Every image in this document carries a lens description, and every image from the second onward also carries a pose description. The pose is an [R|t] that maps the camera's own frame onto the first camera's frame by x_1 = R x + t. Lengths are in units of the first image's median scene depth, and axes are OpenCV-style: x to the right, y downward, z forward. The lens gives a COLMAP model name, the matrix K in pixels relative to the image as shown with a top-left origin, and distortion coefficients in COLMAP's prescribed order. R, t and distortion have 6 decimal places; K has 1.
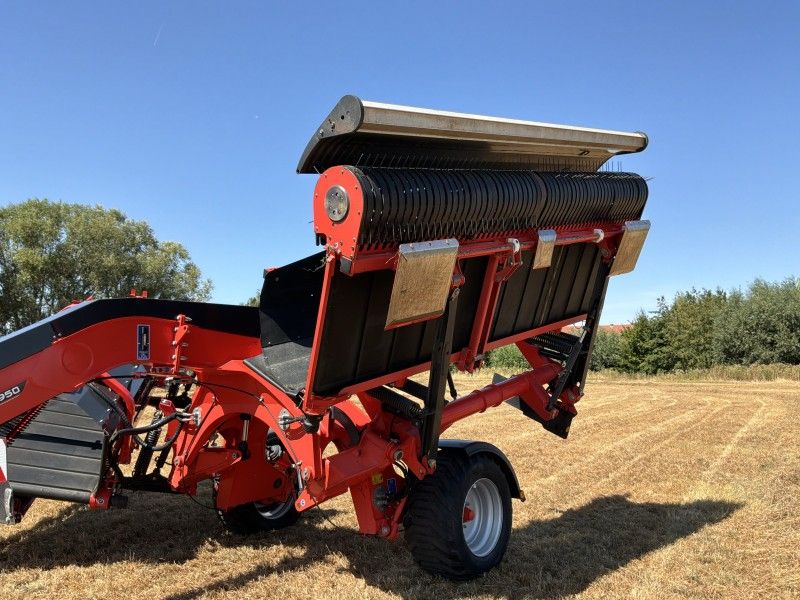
lens RADIAL K [[670.2, 0, 397.2], [0, 670.2, 297.1], [0, 0, 1]] dist [0.092857, -0.164317]
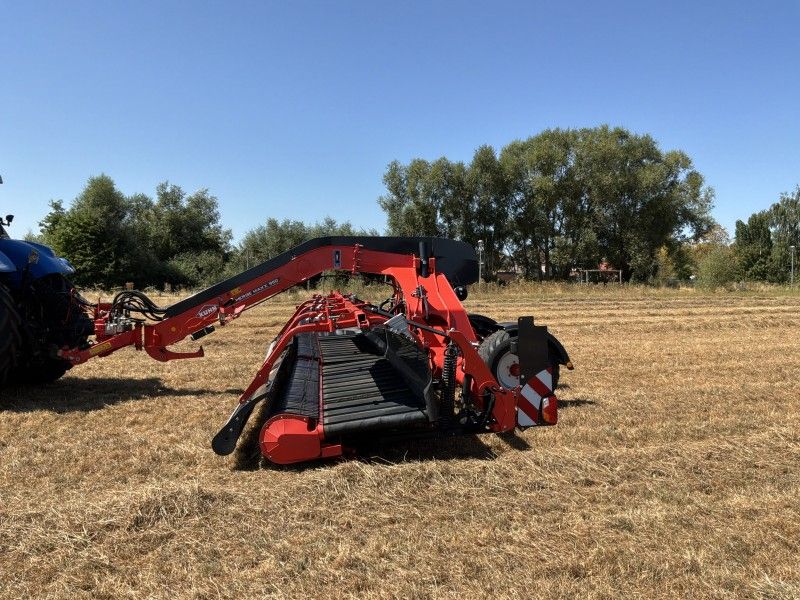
lens RADIAL K [[670.2, 0, 396.0], [0, 670.2, 306.6], [0, 0, 1]] dist [0.092857, -0.164317]
pose [[0.719726, 0.040376, -0.693084, 0.086366], [0.059603, 0.991028, 0.119627, -0.001483], [0.691695, -0.127409, 0.710862, -0.022446]]
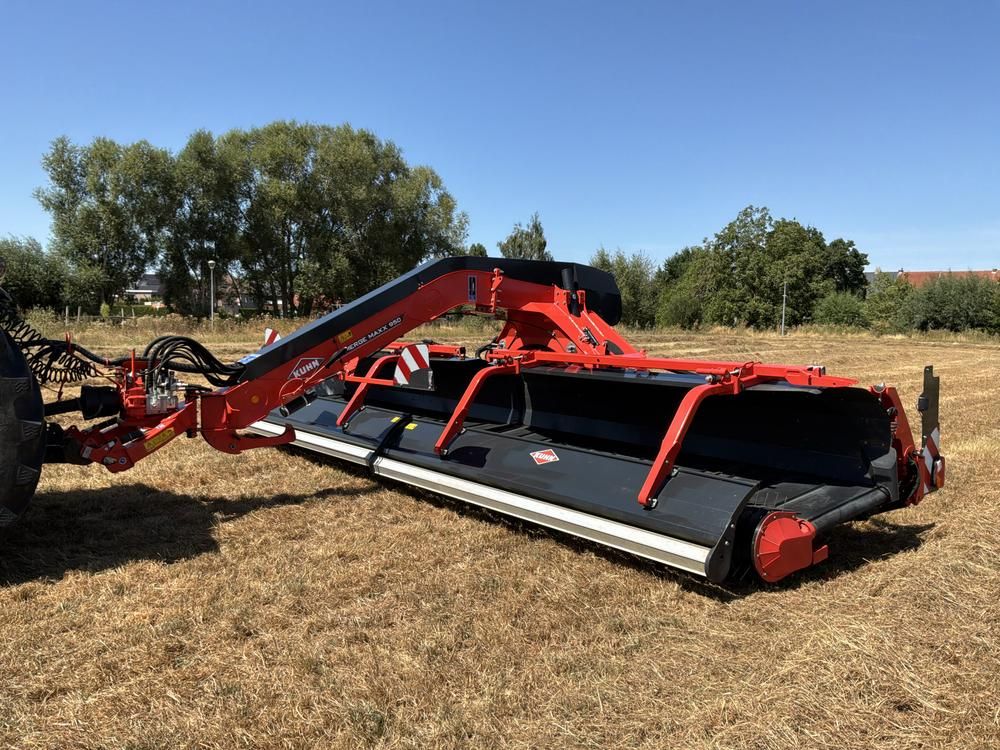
lens RADIAL K [[837.8, 0, 500.8], [0, 837.8, 385.0], [0, 0, 1]] dist [0.092857, -0.164317]
pose [[0.974869, 0.038407, -0.219441, 0.005208], [0.001562, 0.983825, 0.179126, -0.003812], [0.222772, -0.174967, 0.959041, -0.052123]]
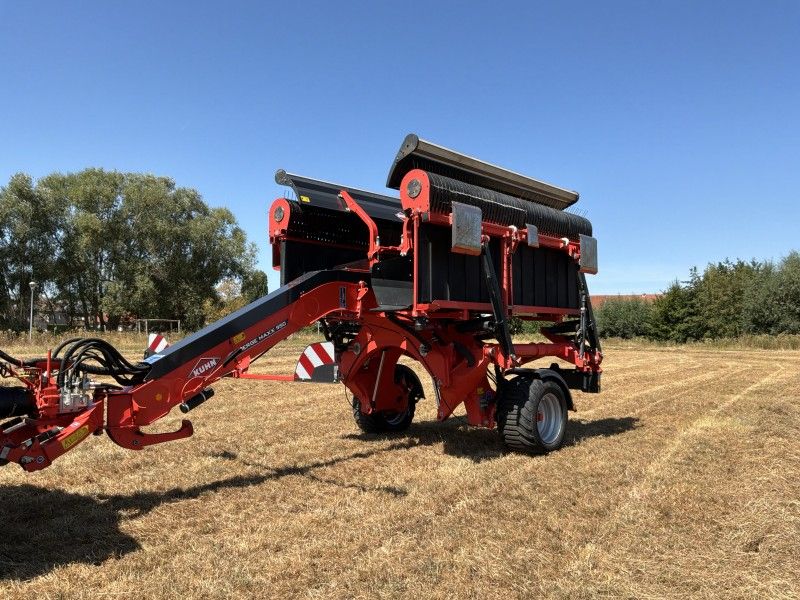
lens RADIAL K [[670.2, 0, 405.0], [0, 670.2, 290.0], [0, 0, 1]] dist [0.092857, -0.164317]
pose [[0.999357, 0.014491, -0.032798, -0.013625], [-0.013189, 0.999129, 0.039580, -0.001324], [0.033343, -0.039122, 0.998678, -0.046013]]
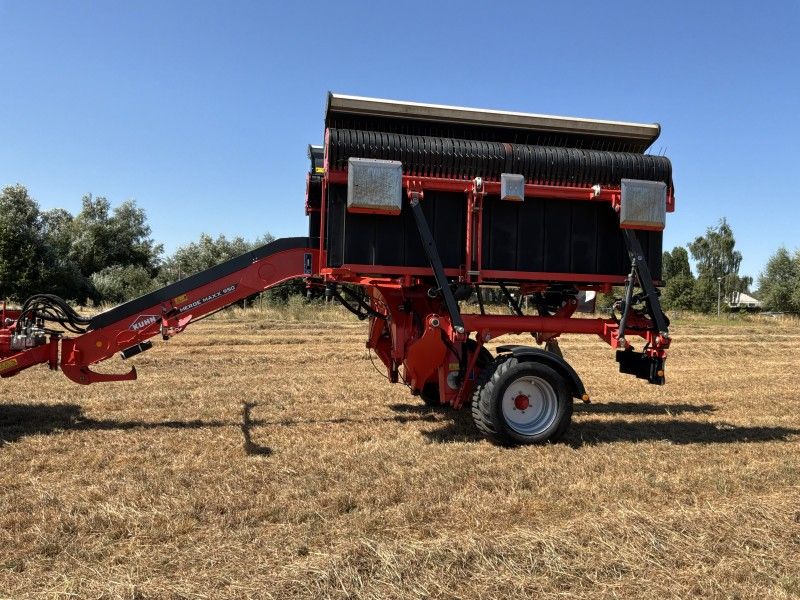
lens RADIAL K [[670.2, 0, 393.7], [0, 670.2, 292.9], [0, 0, 1]] dist [0.092857, -0.164317]
pose [[0.781712, 0.024580, -0.623154, 0.063700], [0.025470, 0.997131, 0.071282, 0.001944], [0.623119, -0.071594, 0.778844, -0.011621]]
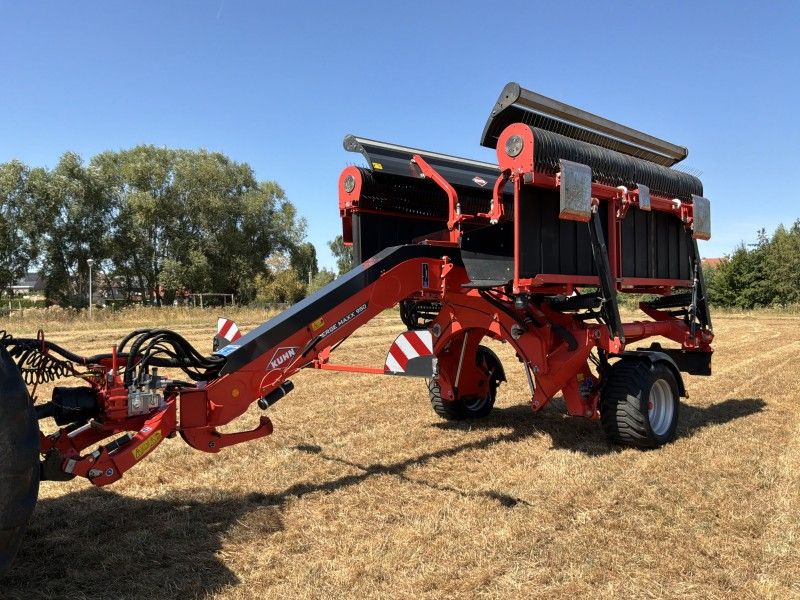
lens RADIAL K [[670.2, 0, 395.3], [0, 670.2, 295.0], [0, 0, 1]] dist [0.092857, -0.164317]
pose [[0.993466, -0.001200, -0.114124, -0.021669], [0.011716, 0.995735, 0.091517, -0.001746], [0.113527, -0.092256, 0.989242, -0.032578]]
